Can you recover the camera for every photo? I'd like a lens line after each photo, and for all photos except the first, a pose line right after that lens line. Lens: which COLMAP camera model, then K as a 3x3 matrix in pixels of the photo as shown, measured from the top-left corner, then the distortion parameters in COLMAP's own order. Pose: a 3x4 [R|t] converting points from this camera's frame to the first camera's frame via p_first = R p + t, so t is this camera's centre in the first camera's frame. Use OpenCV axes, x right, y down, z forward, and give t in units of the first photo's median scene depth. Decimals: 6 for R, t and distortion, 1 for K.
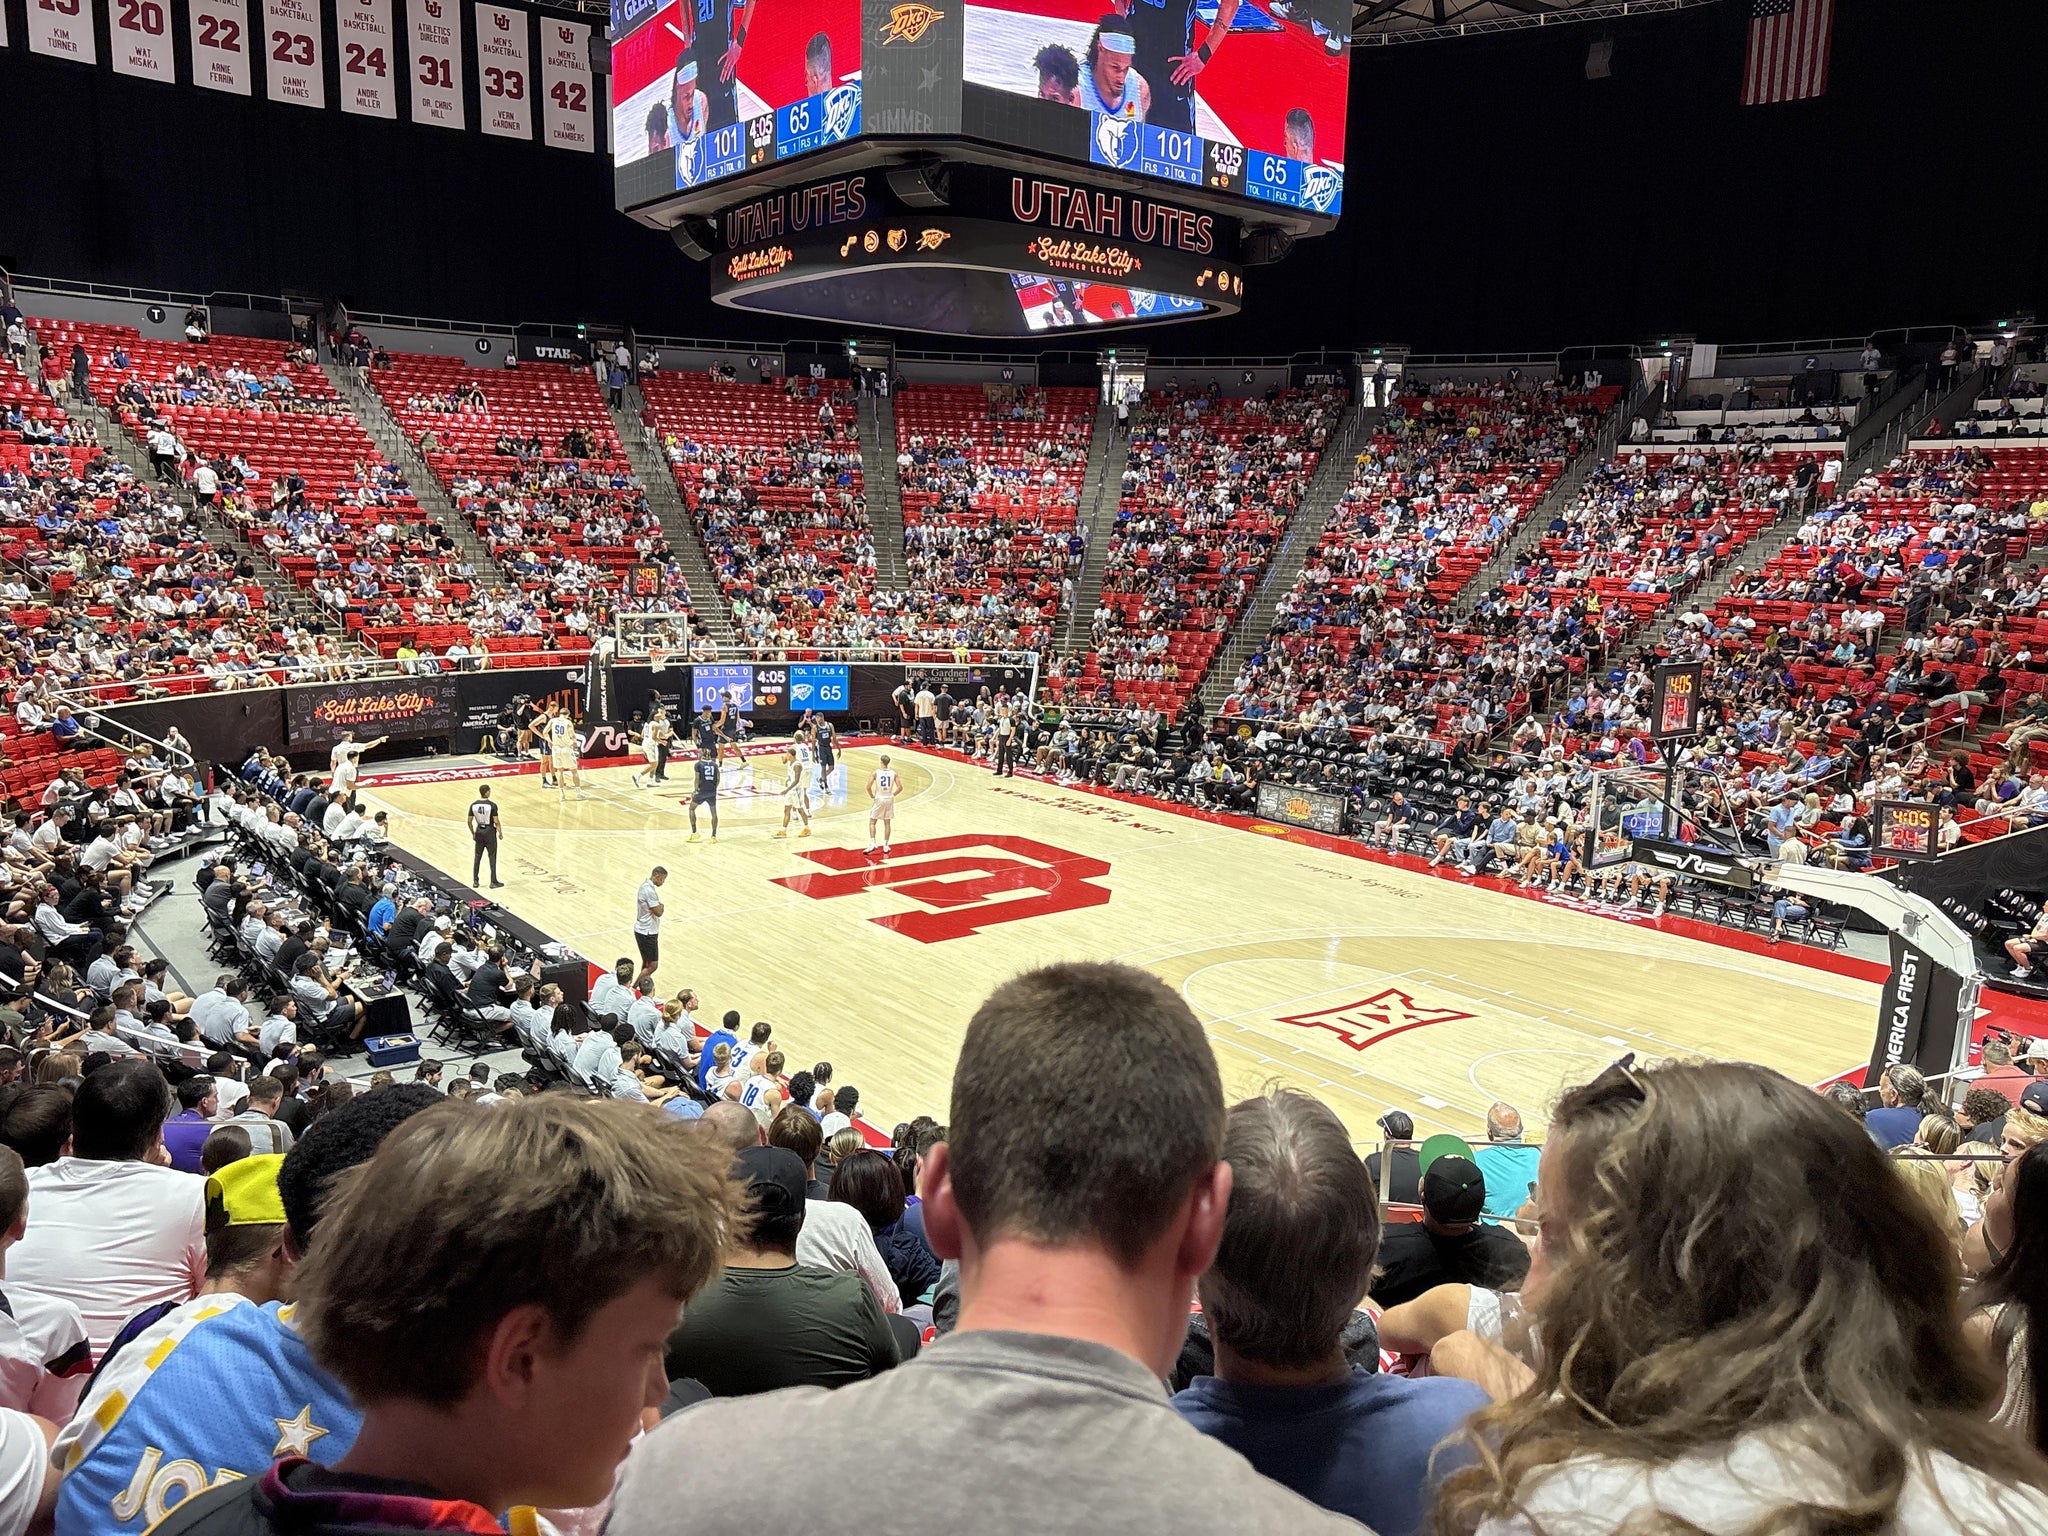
lens RADIAL K [[1546.6, 0, 1037.5], [0, 1546.6, 772.8], [0, 0, 1]] dist [0.055559, -0.063729]
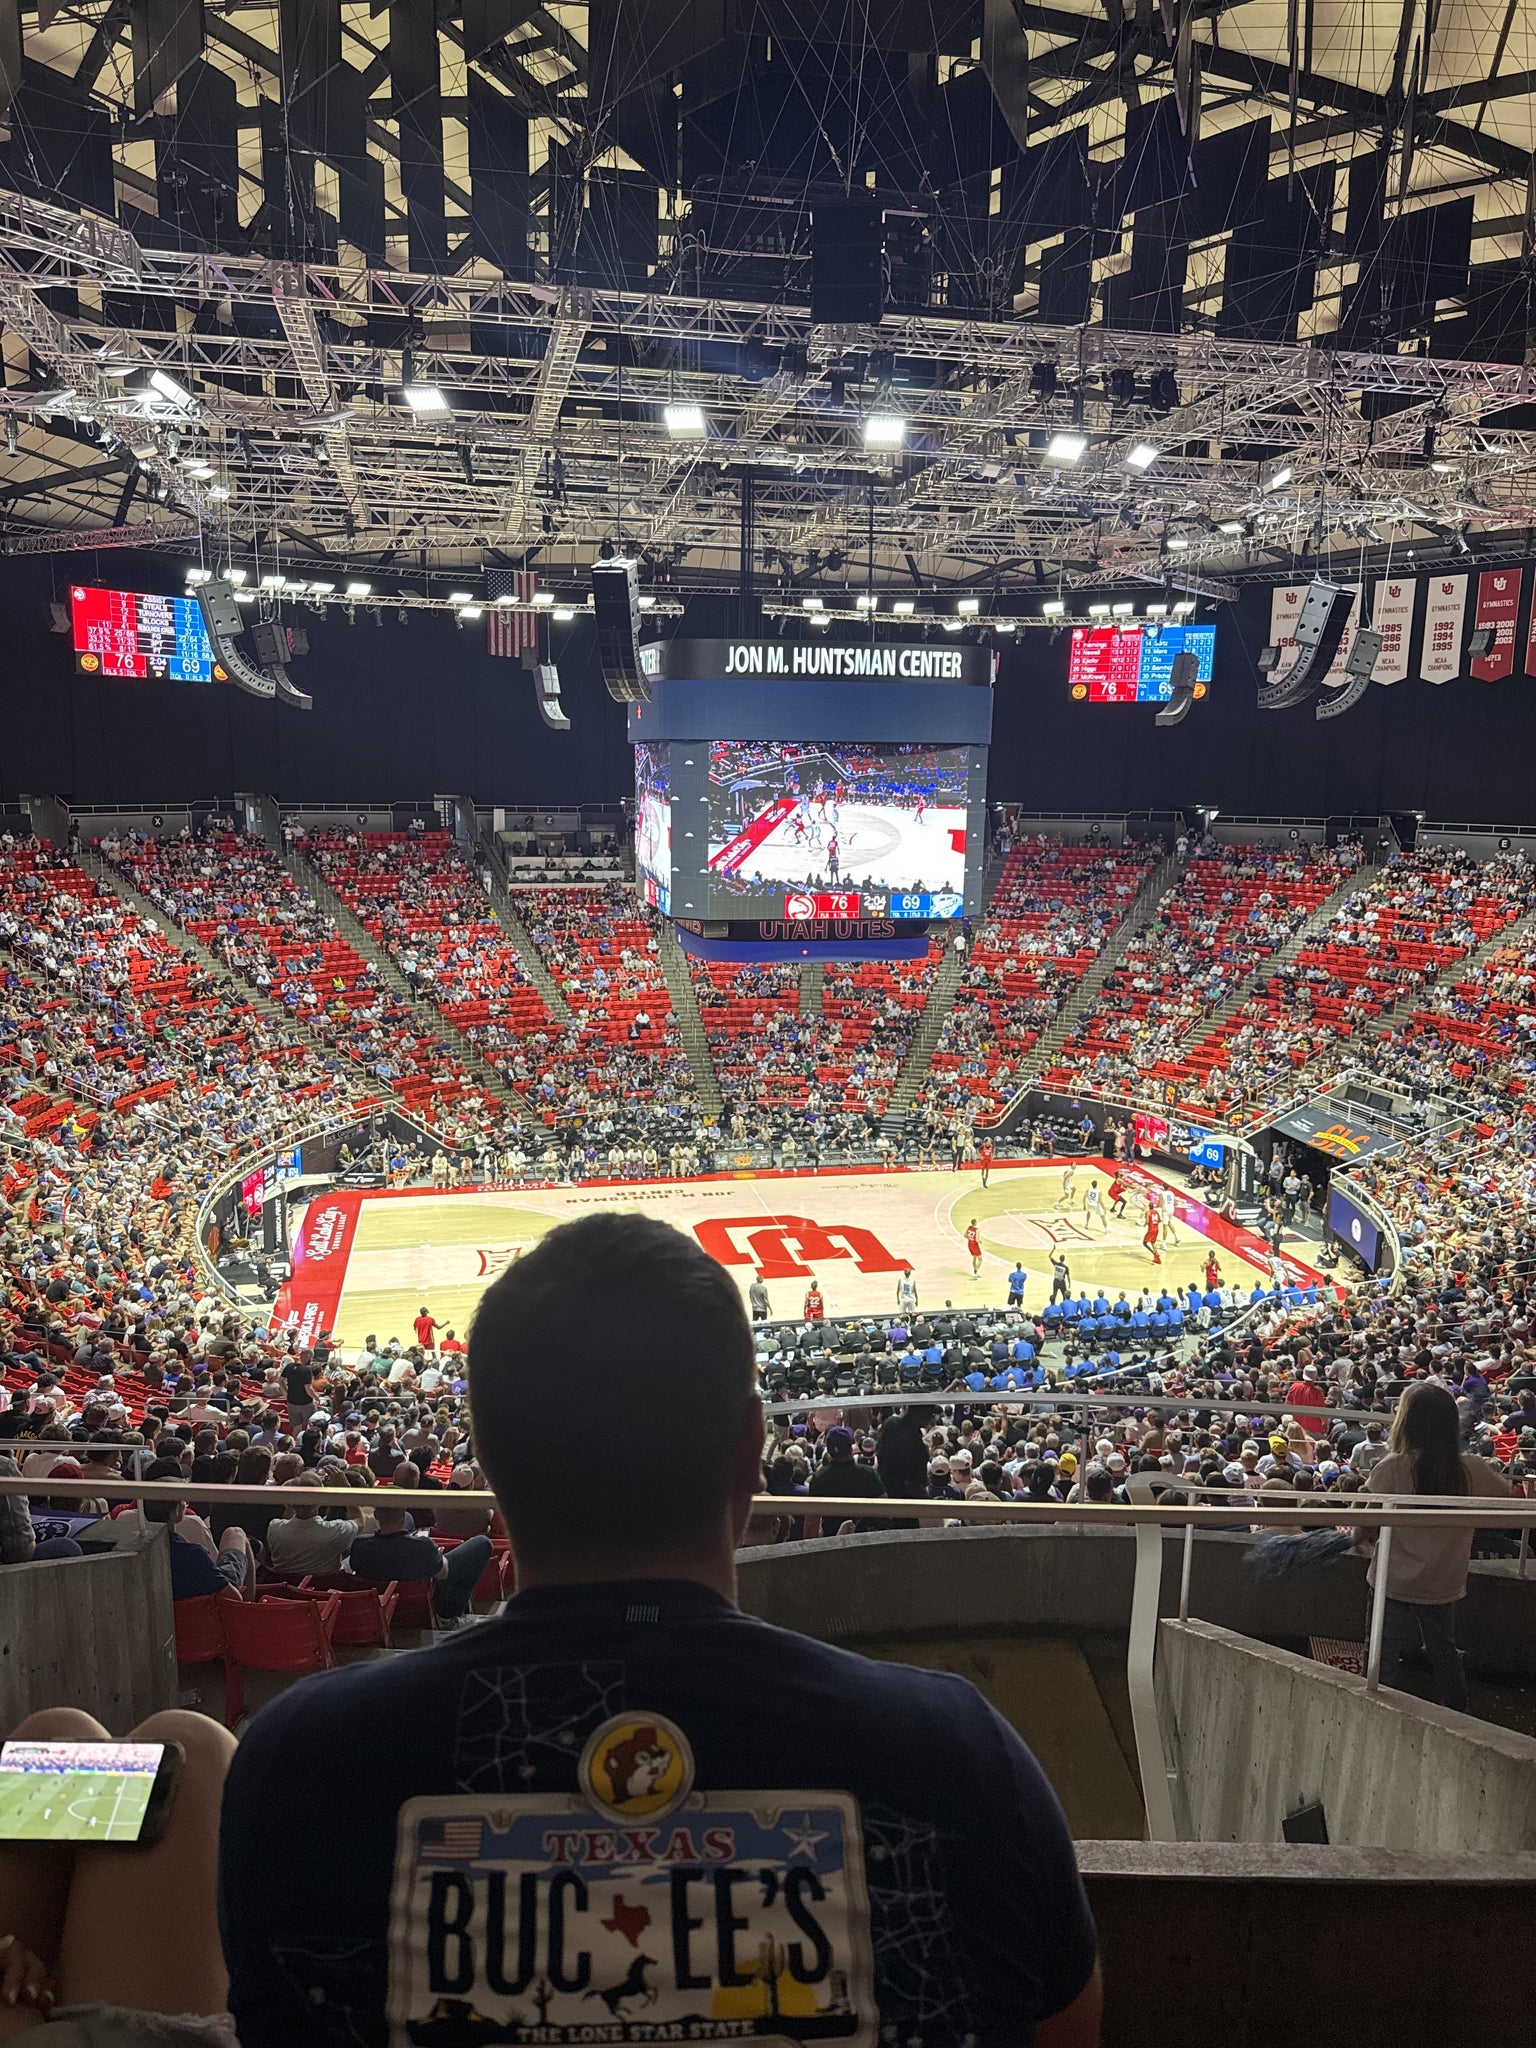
lens RADIAL K [[1434.7, 0, 765.5], [0, 1434.7, 1035.8], [0, 0, 1]] dist [0.201448, -0.420389]
pose [[0.449241, -0.185550, 0.873930, -1.631633], [0.147645, 0.980164, 0.132209, -0.437960], [-0.881126, 0.069638, 0.467726, 0.227907]]
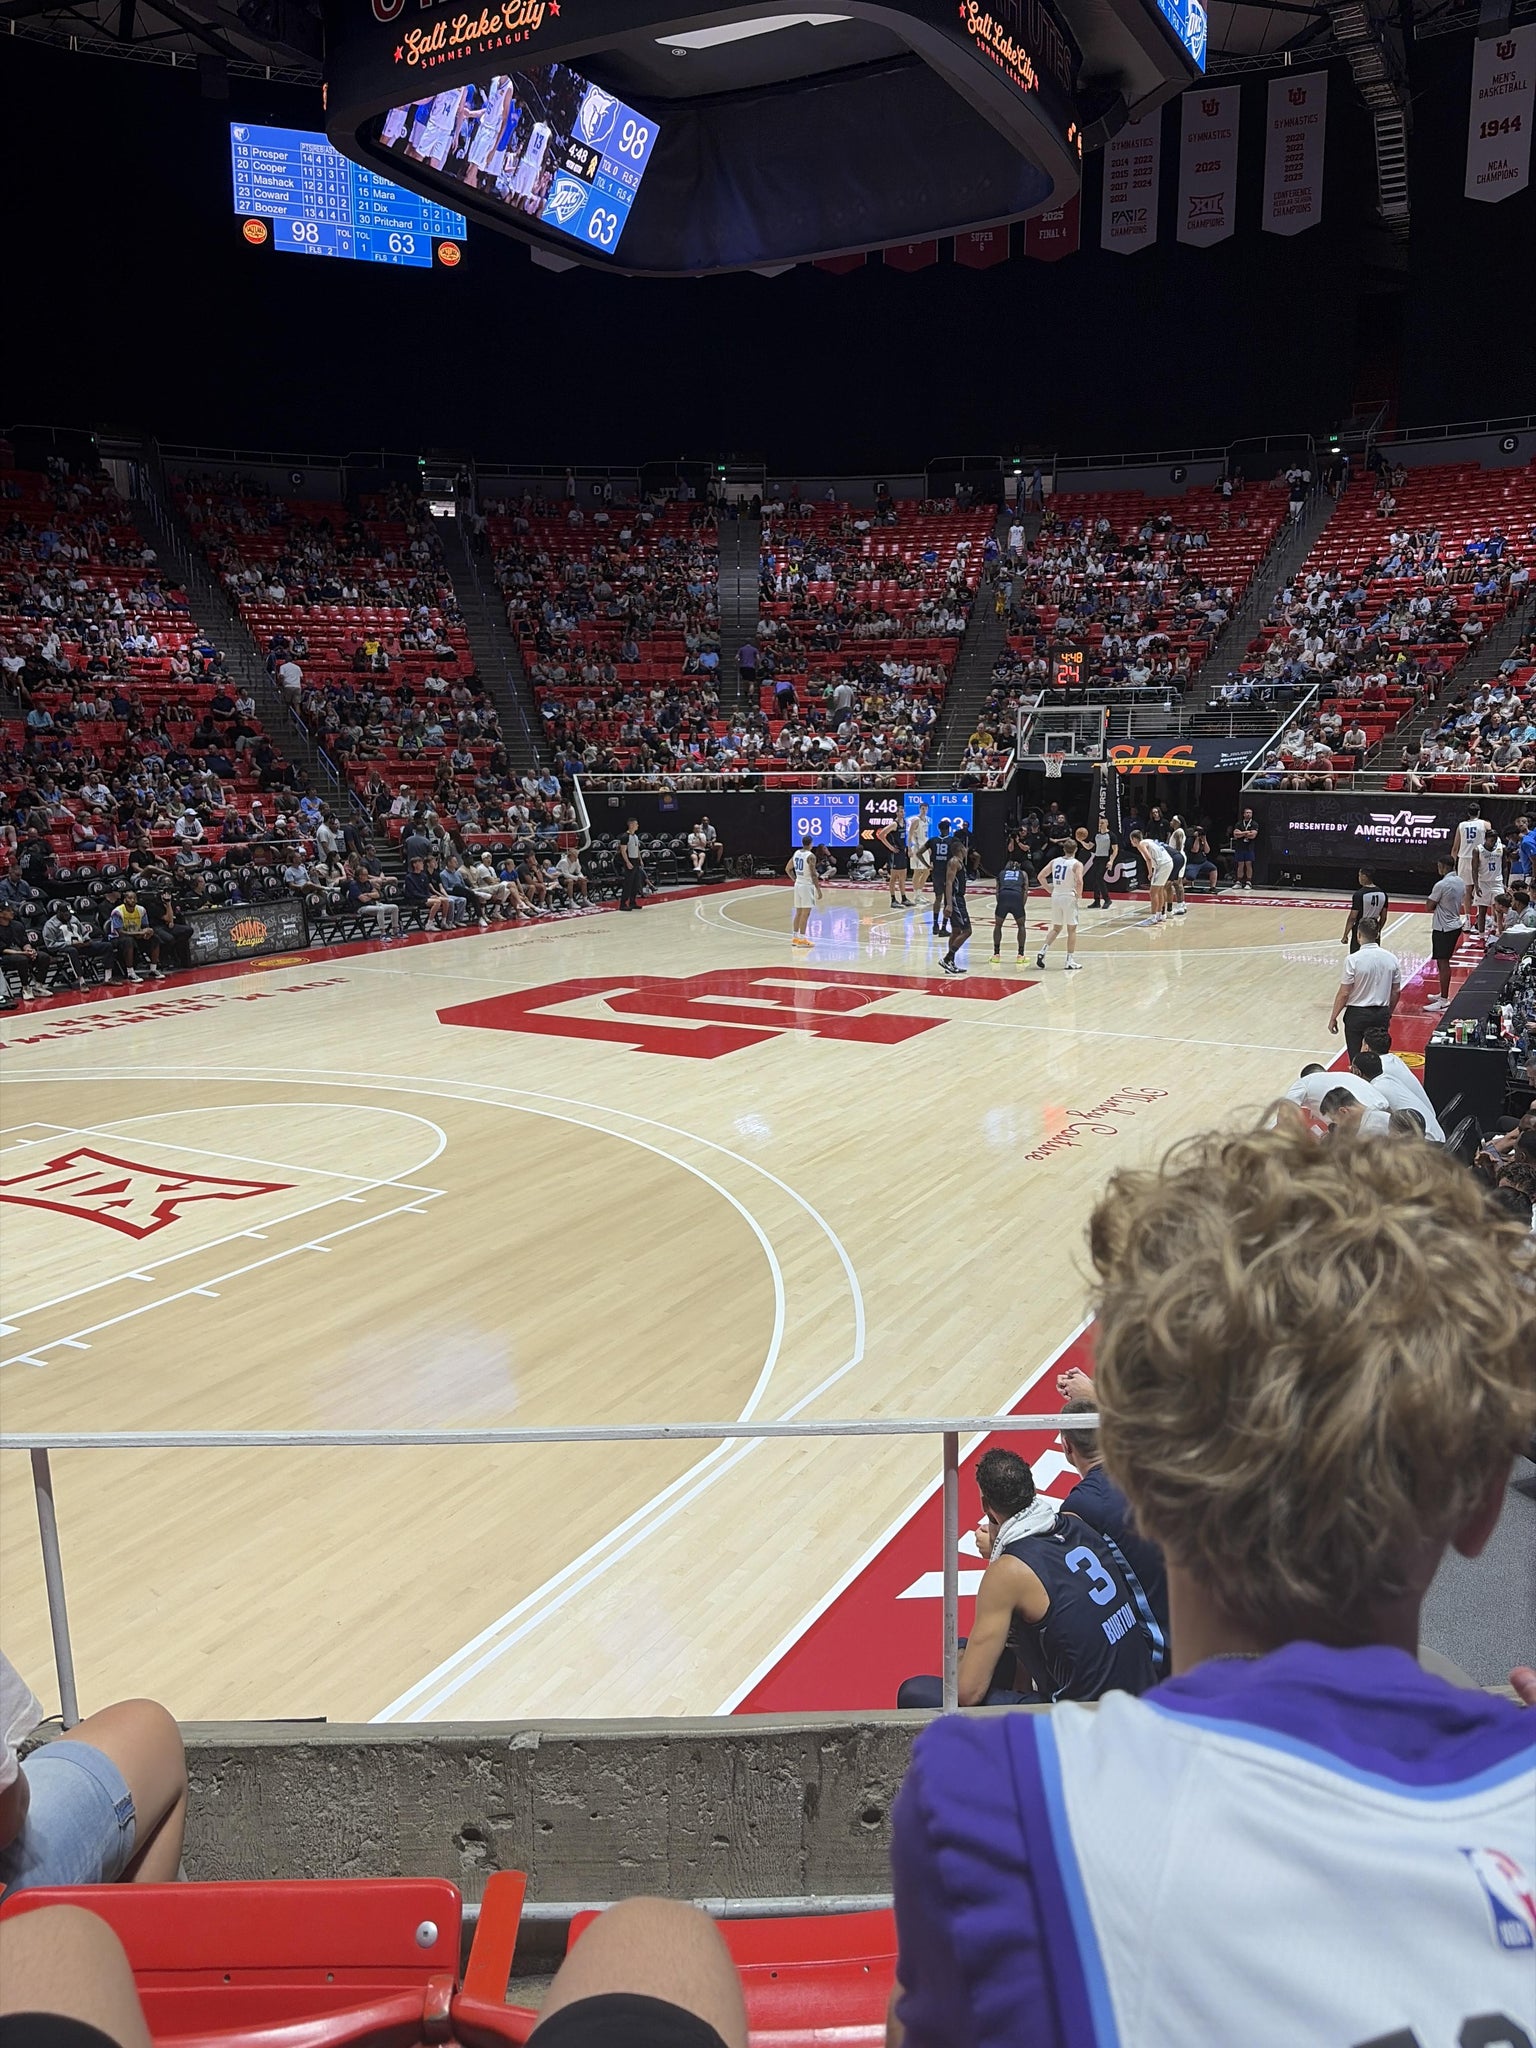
lens RADIAL K [[1588.4, 0, 791.0], [0, 1588.4, 1004.8], [0, 0, 1]] dist [0.002425, -0.006196]
pose [[0.391974, 0.122279, -0.911814, 0.673573], [-0.131816, 0.988366, 0.075879, 0.010298], [0.910484, 0.090449, 0.403532, 0.788202]]
